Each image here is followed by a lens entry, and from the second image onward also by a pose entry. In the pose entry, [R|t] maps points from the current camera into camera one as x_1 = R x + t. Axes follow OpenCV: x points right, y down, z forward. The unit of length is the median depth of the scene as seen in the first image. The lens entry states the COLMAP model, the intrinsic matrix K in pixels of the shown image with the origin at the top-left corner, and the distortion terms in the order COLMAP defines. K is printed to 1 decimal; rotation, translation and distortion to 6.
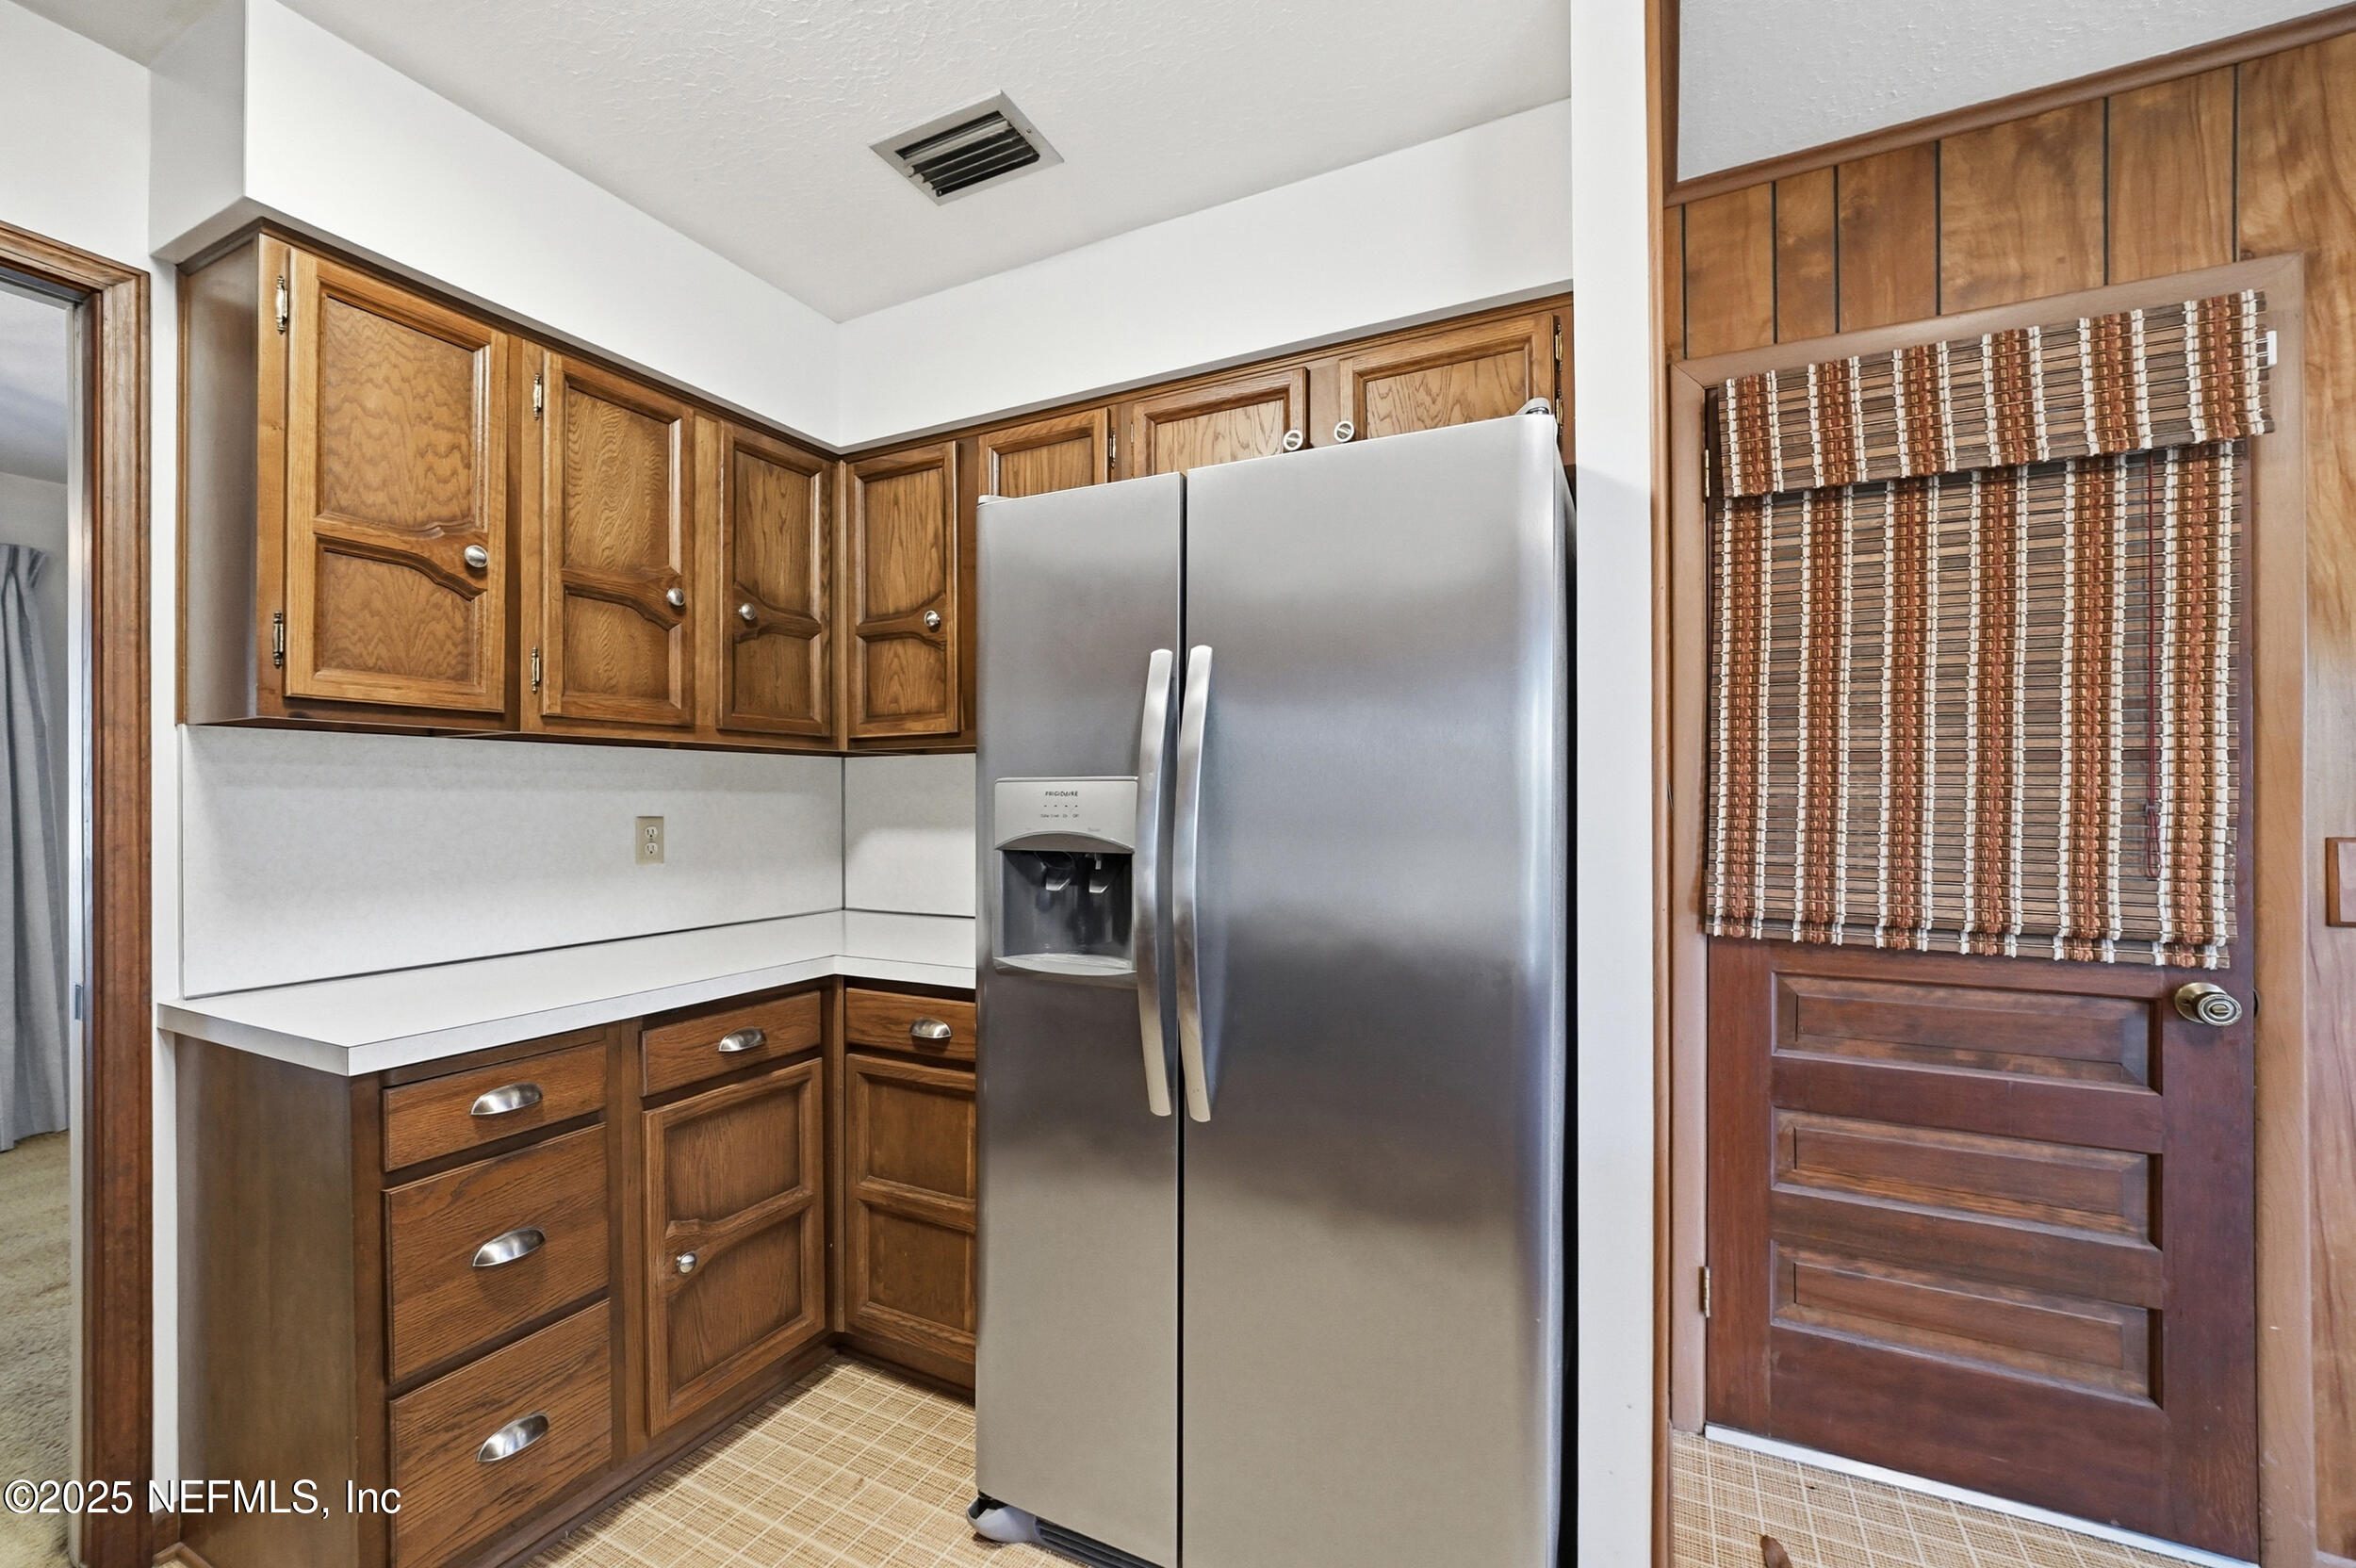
lens RADIAL K [[964.9, 0, 1167.4], [0, 964.9, 792.1], [0, 0, 1]] dist [-0.009552, 0.001254]
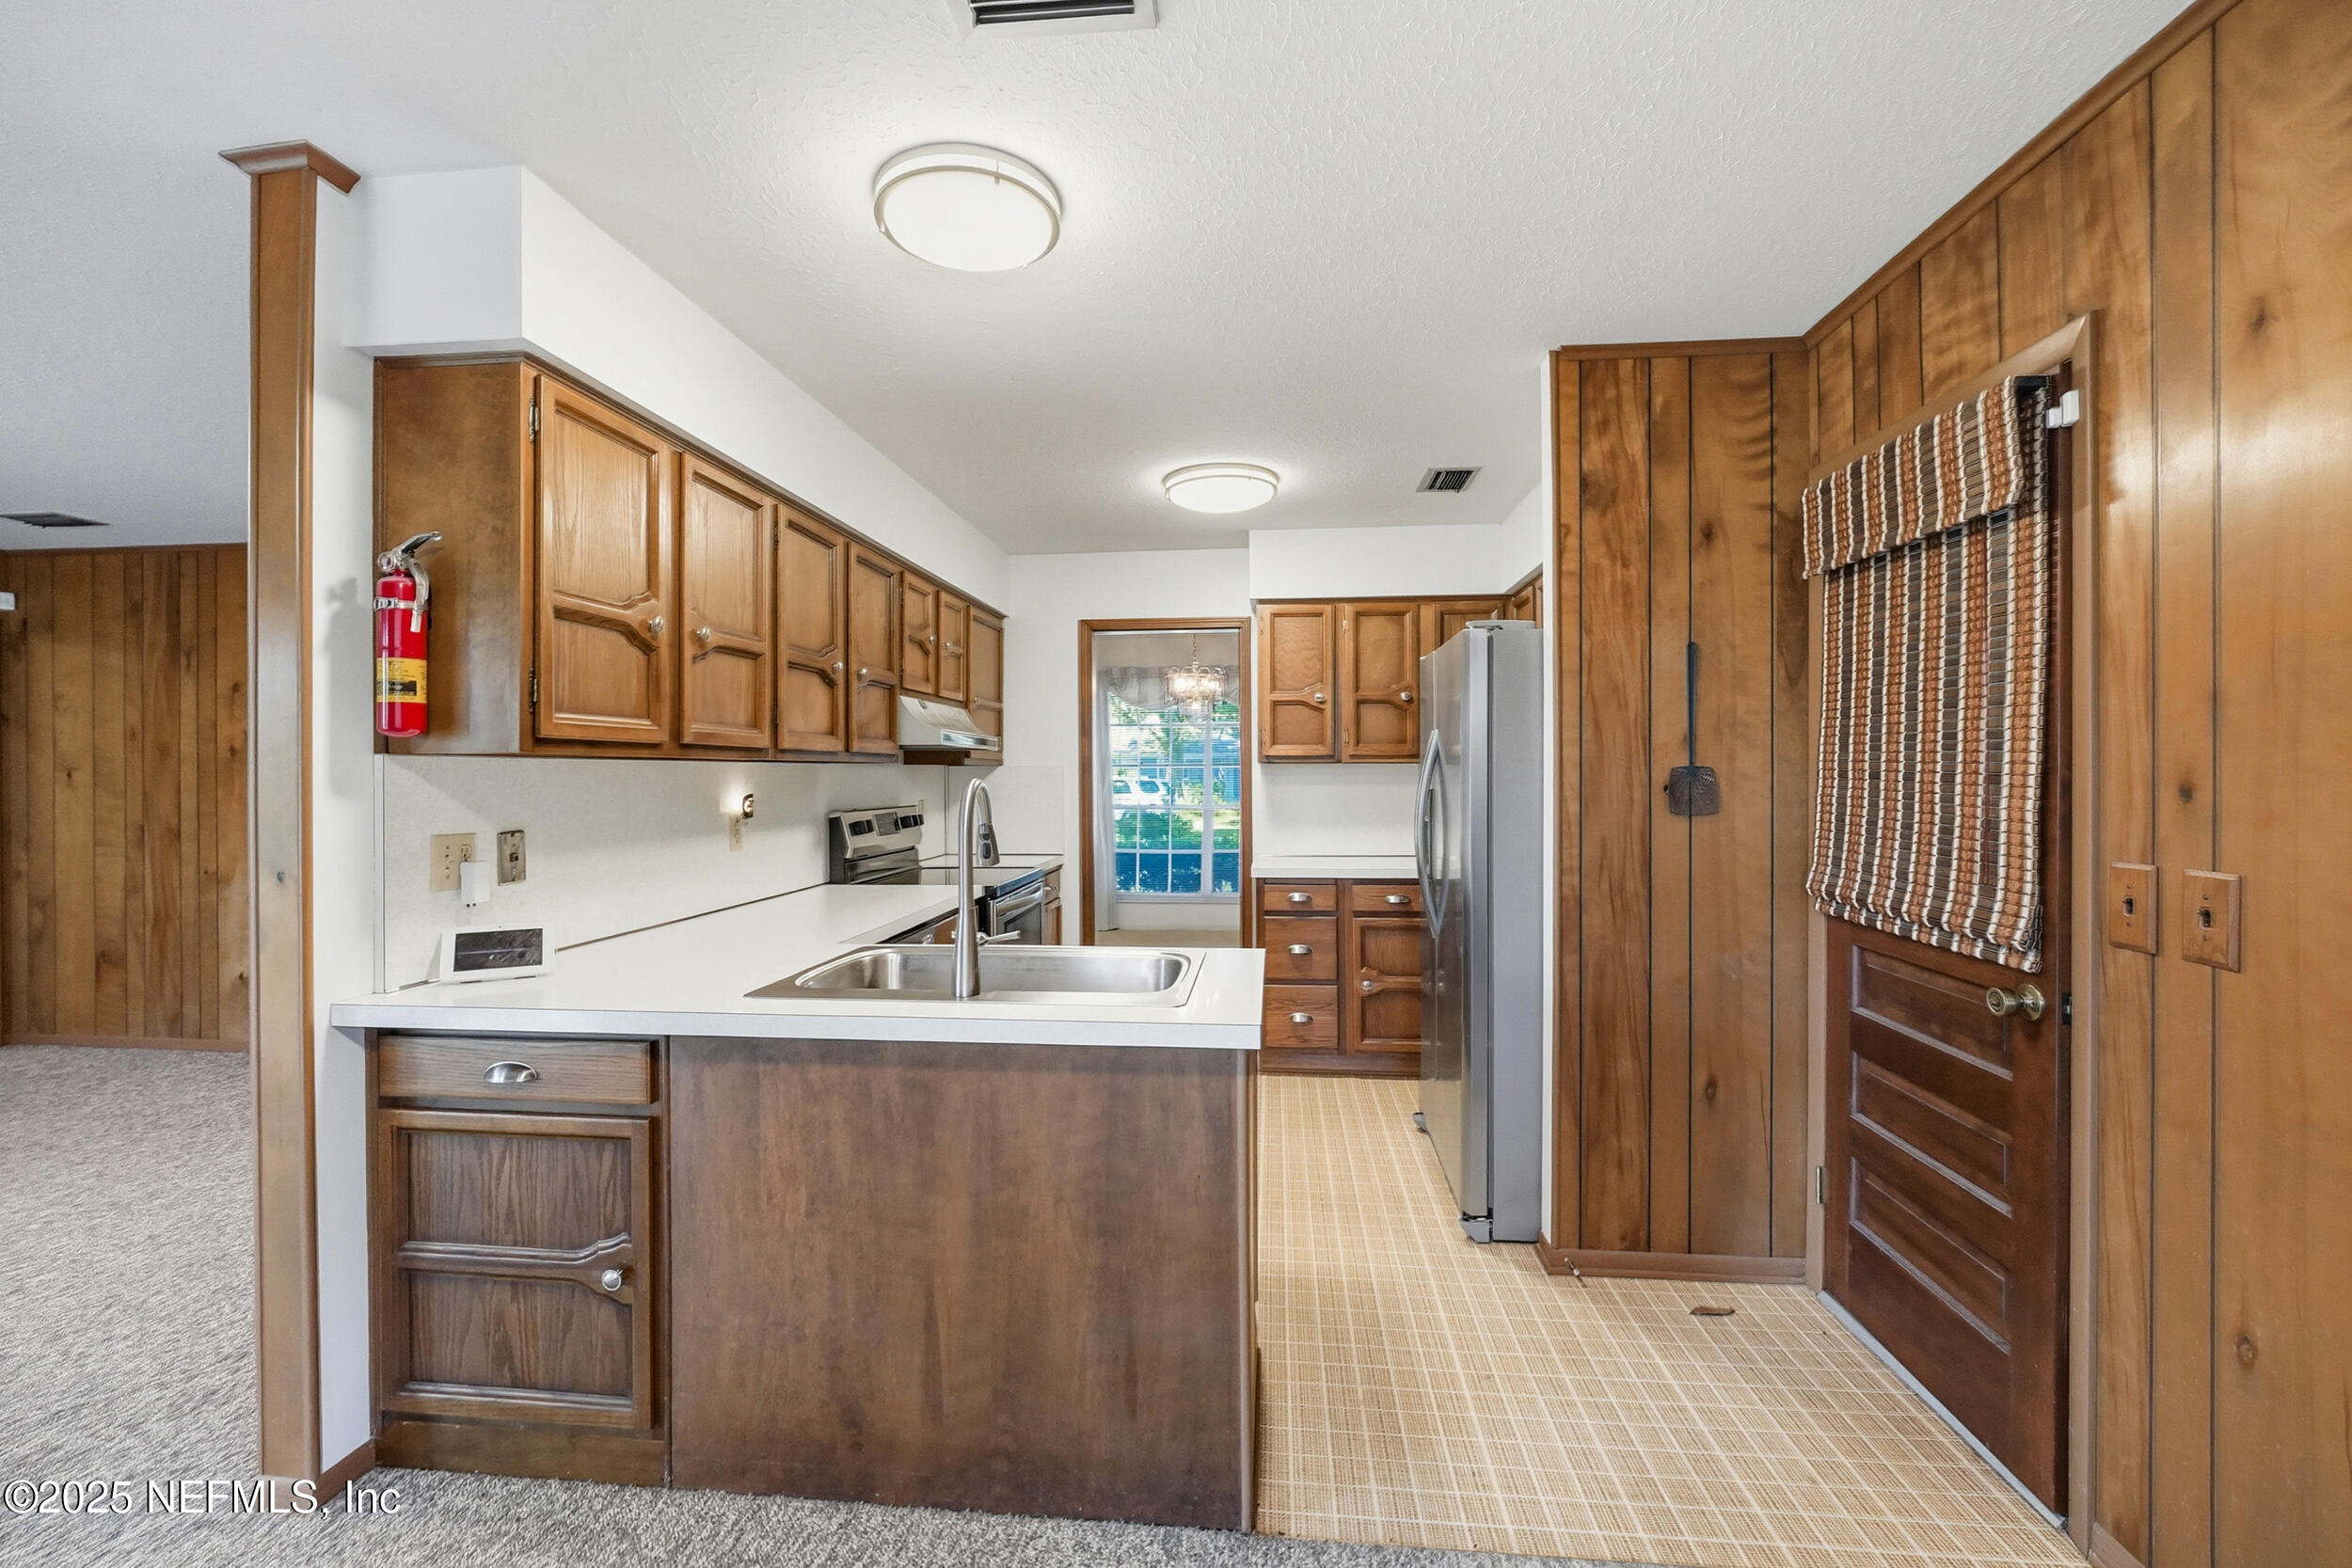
lens RADIAL K [[963.3, 0, 1164.7], [0, 963.3, 771.1], [0, 0, 1]] dist [-0.009552, 0.001254]
pose [[0.343115, 0.000404, -0.939293, 1.588121], [0.008021, 0.999962, 0.003360, -0.055524], [0.939259, -0.008687, 0.343098, -0.294395]]
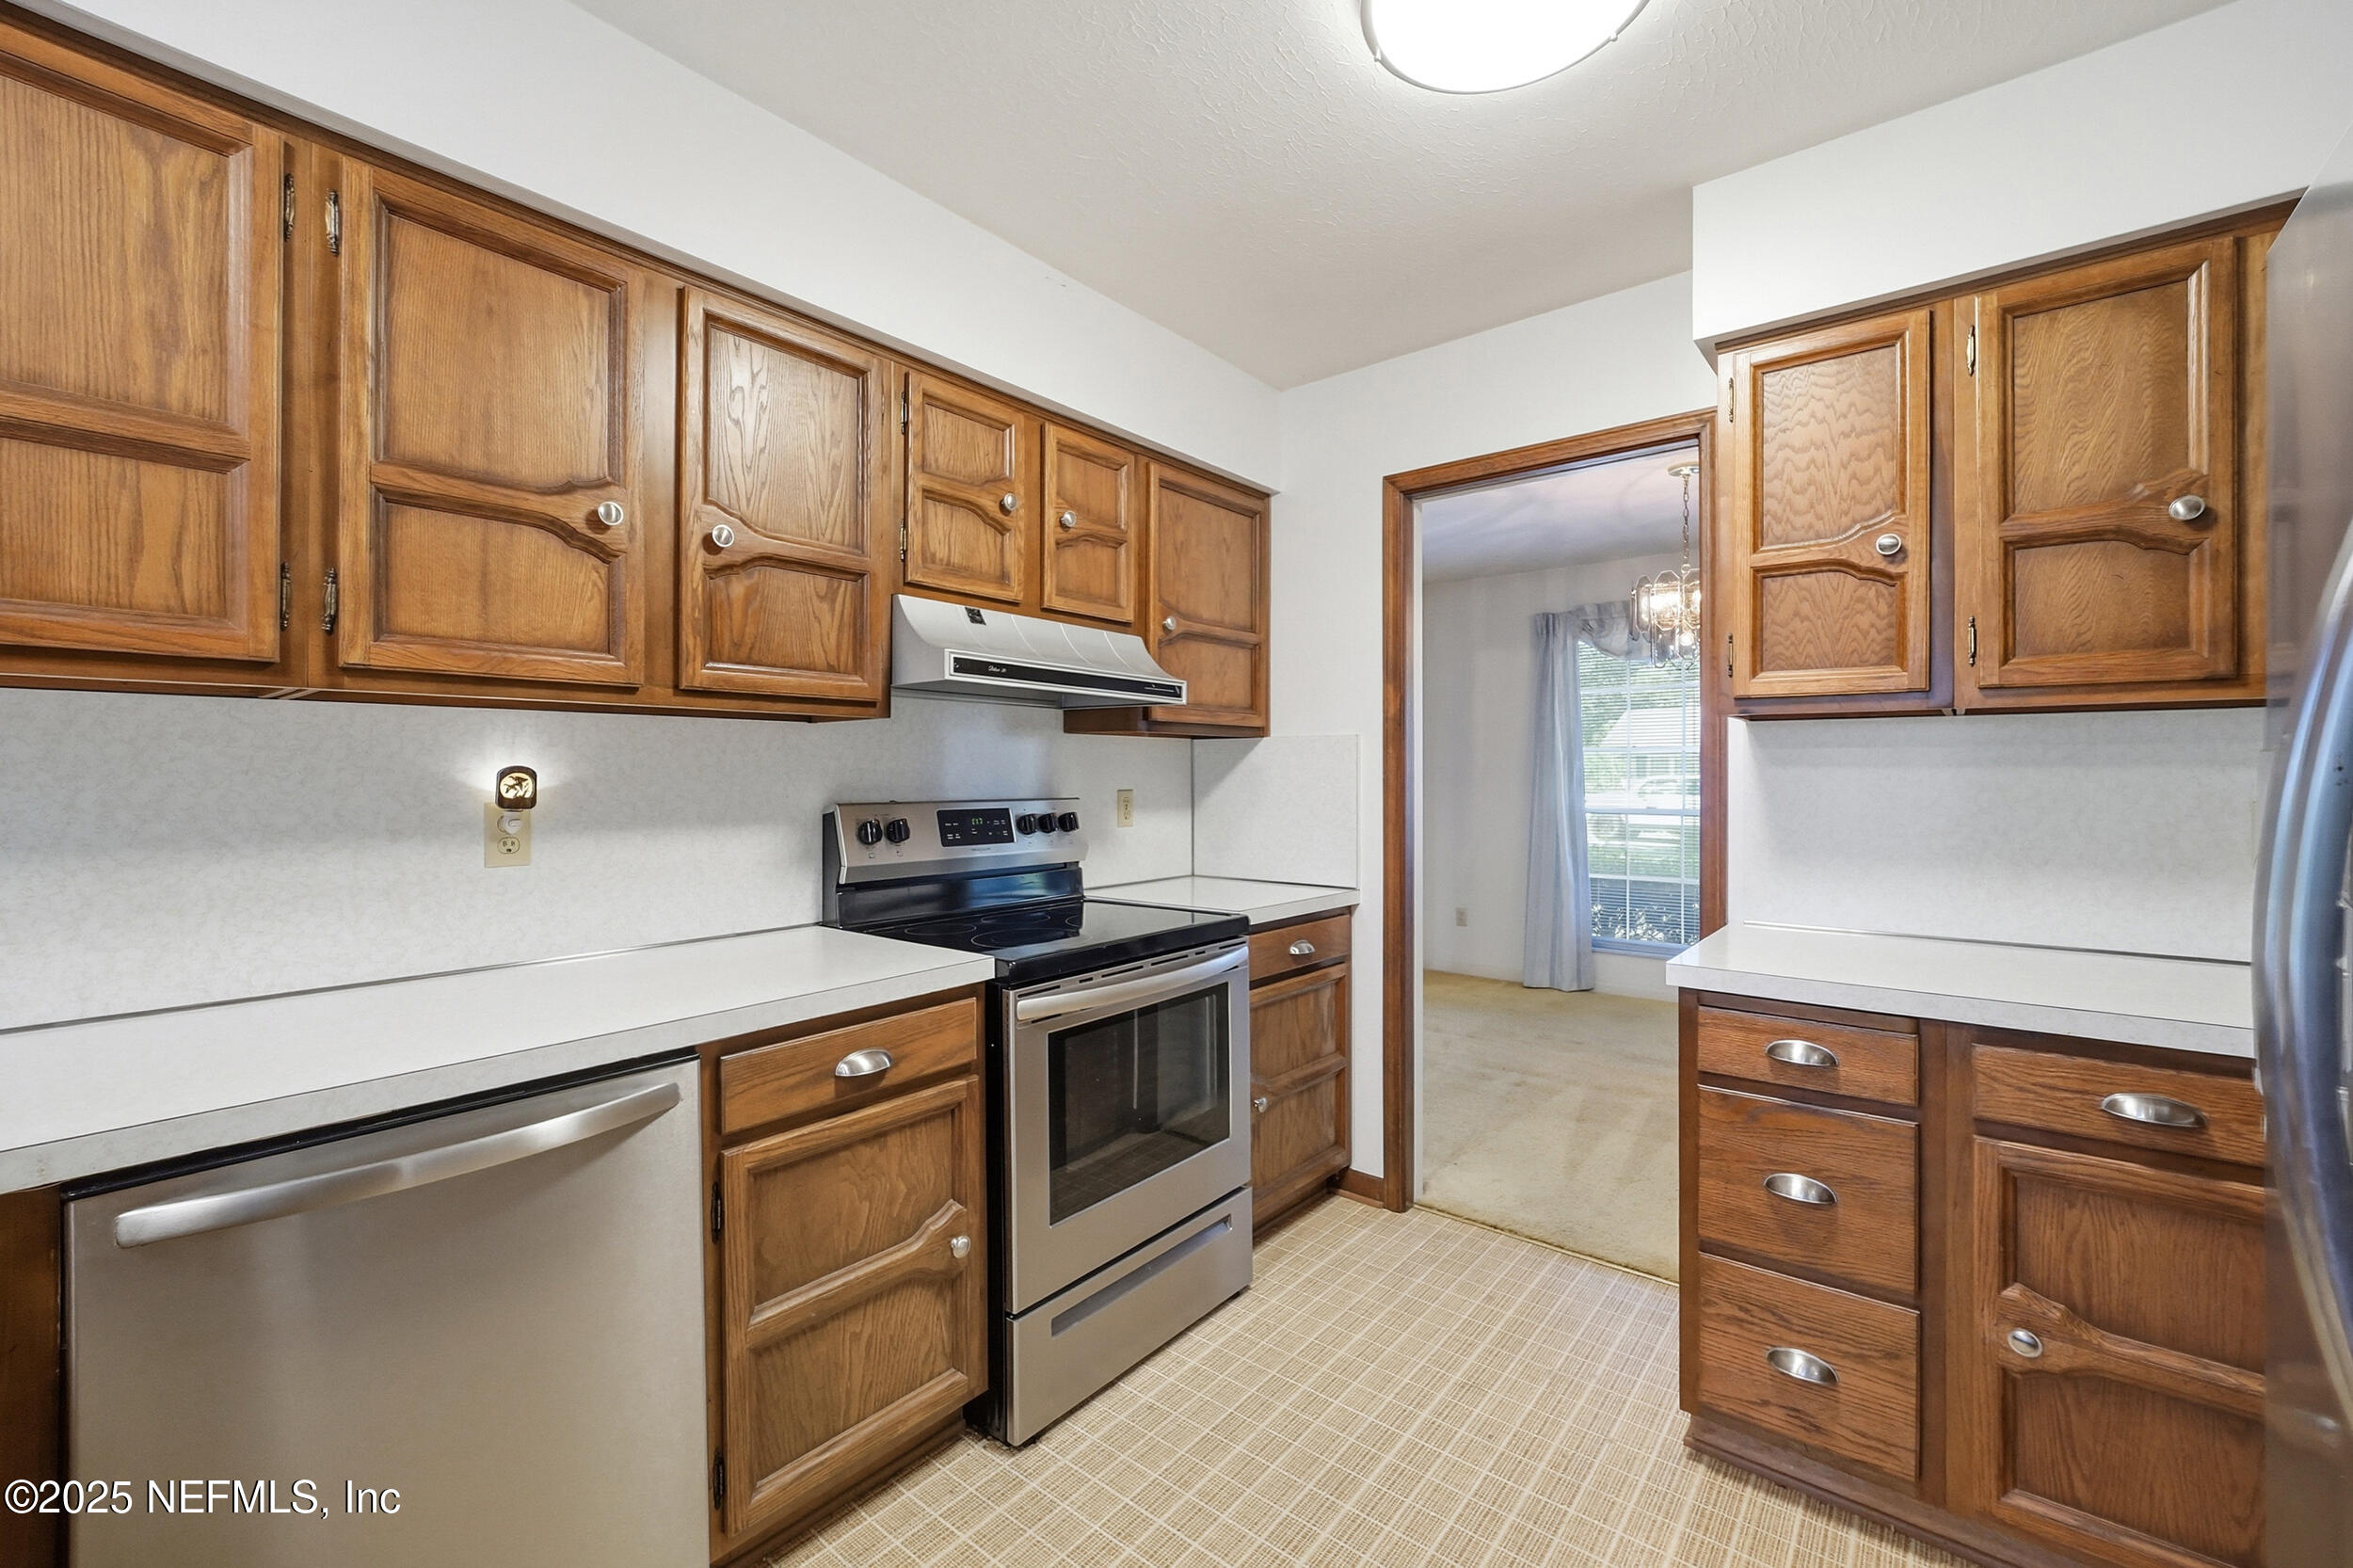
lens RADIAL K [[963.8, 0, 1168.2], [0, 963.8, 771.0], [0, 0, 1]] dist [-0.009552, 0.001254]
pose [[-0.221121, 0.001686, -0.975245, 0.464458], [0.005563, 0.999984, 0.000467, -0.004299], [0.975230, -0.005322, -0.221127, 0.467742]]
